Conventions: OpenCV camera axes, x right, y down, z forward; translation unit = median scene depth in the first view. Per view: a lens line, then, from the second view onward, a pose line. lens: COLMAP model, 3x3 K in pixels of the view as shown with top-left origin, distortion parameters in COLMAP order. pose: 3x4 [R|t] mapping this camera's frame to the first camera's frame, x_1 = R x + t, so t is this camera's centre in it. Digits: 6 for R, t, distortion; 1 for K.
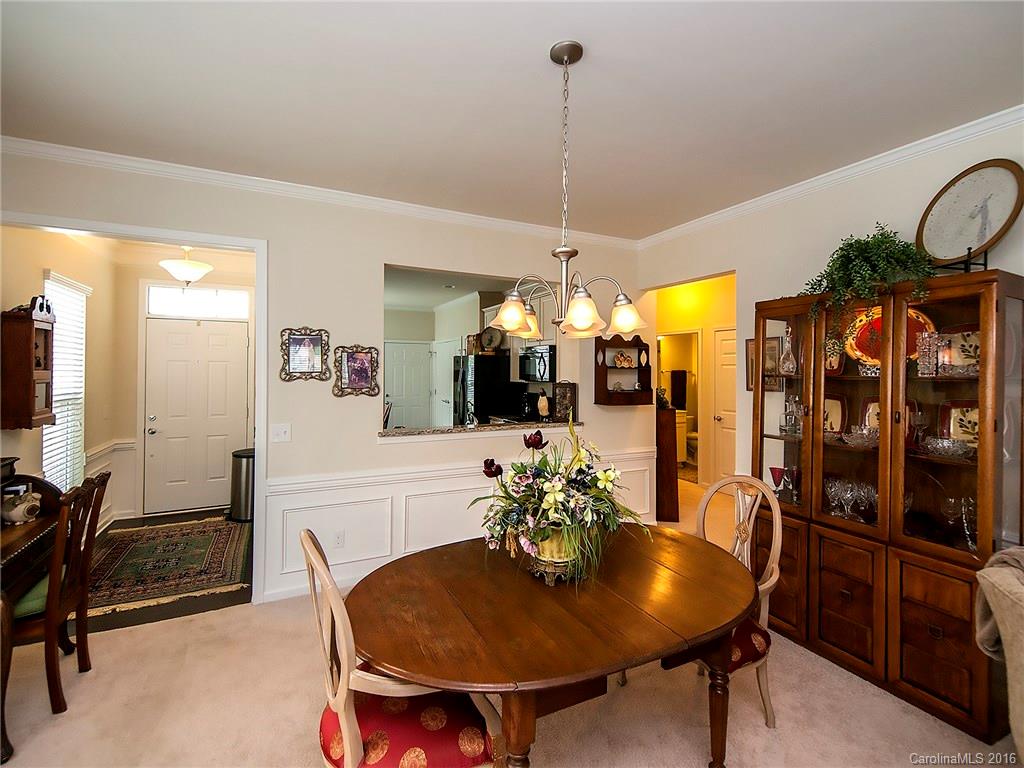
lens RADIAL K [[463.4, 0, 512.1], [0, 463.4, 364.3], [0, 0, 1]] dist [-0.000088, -0.000008]
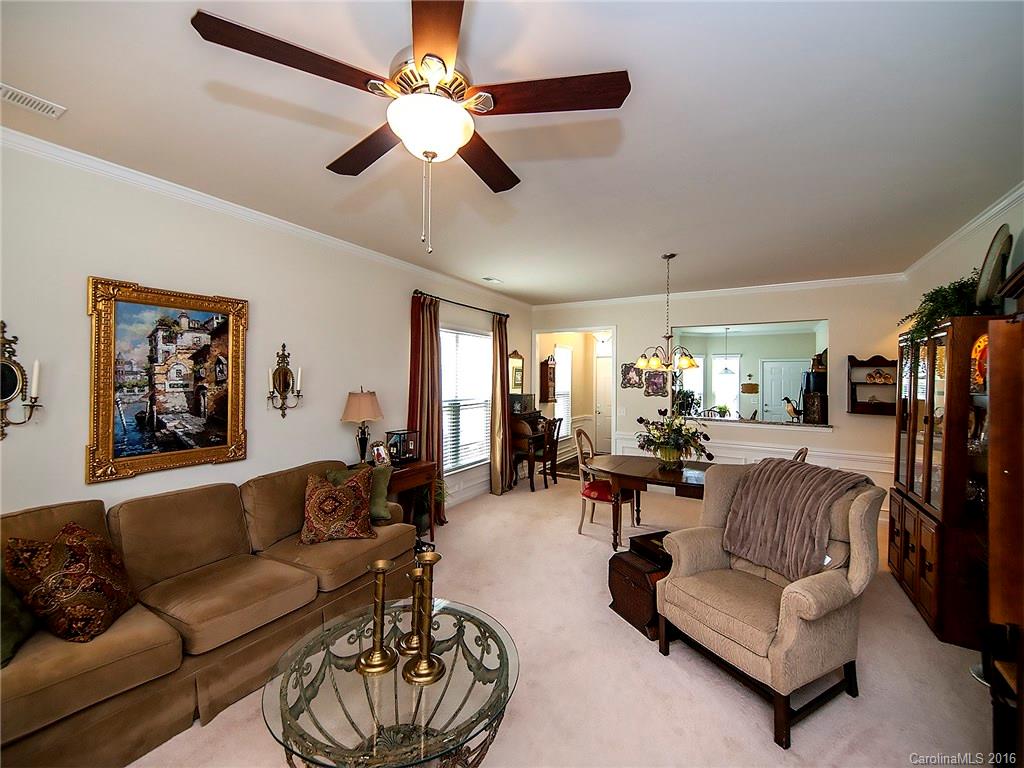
lens RADIAL K [[420.3, 0, 510.8], [0, 420.3, 372.3], [0, 0, 1]] dist [0.000087, -0.000091]
pose [[0.542894, -0.012347, -0.839711, 0.858540], [0.002064, 0.999909, -0.013368, -0.012152], [0.839799, 0.005525, 0.542869, -0.505832]]
